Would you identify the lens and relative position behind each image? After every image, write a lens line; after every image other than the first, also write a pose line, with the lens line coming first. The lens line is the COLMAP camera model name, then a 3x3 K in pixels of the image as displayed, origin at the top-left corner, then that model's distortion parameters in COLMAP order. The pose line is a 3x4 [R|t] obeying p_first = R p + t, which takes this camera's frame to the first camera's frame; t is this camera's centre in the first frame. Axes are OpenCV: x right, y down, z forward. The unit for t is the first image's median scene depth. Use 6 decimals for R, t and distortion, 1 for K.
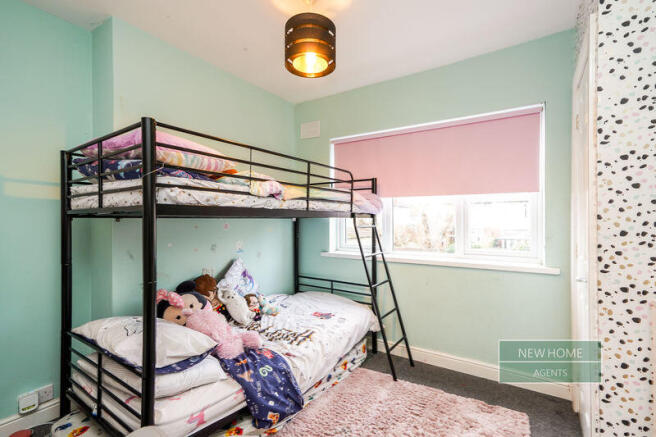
lens RADIAL K [[310.5, 0, 327.3], [0, 310.5, 217.2], [0, 0, 1]] dist [0.022297, 0.000336]
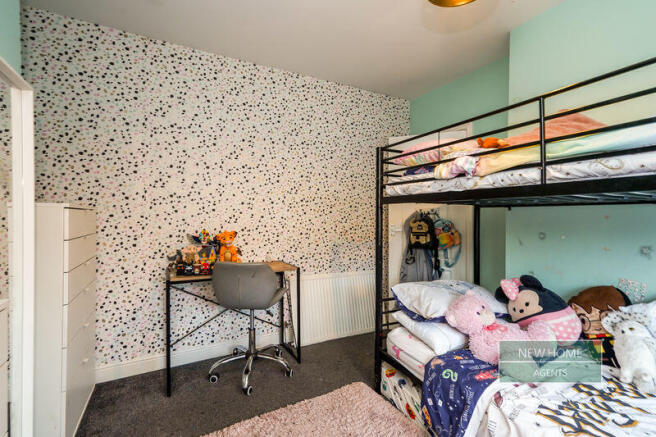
lens RADIAL K [[310.5, 0, 329.2], [0, 310.5, 217.7], [0, 0, 1]] dist [0.022297, 0.000336]
pose [[-0.472090, 0.004353, -0.881540, 0.729066], [0.000962, 0.999990, 0.004423, 0.041107], [0.881550, 0.001240, -0.472089, 1.094543]]
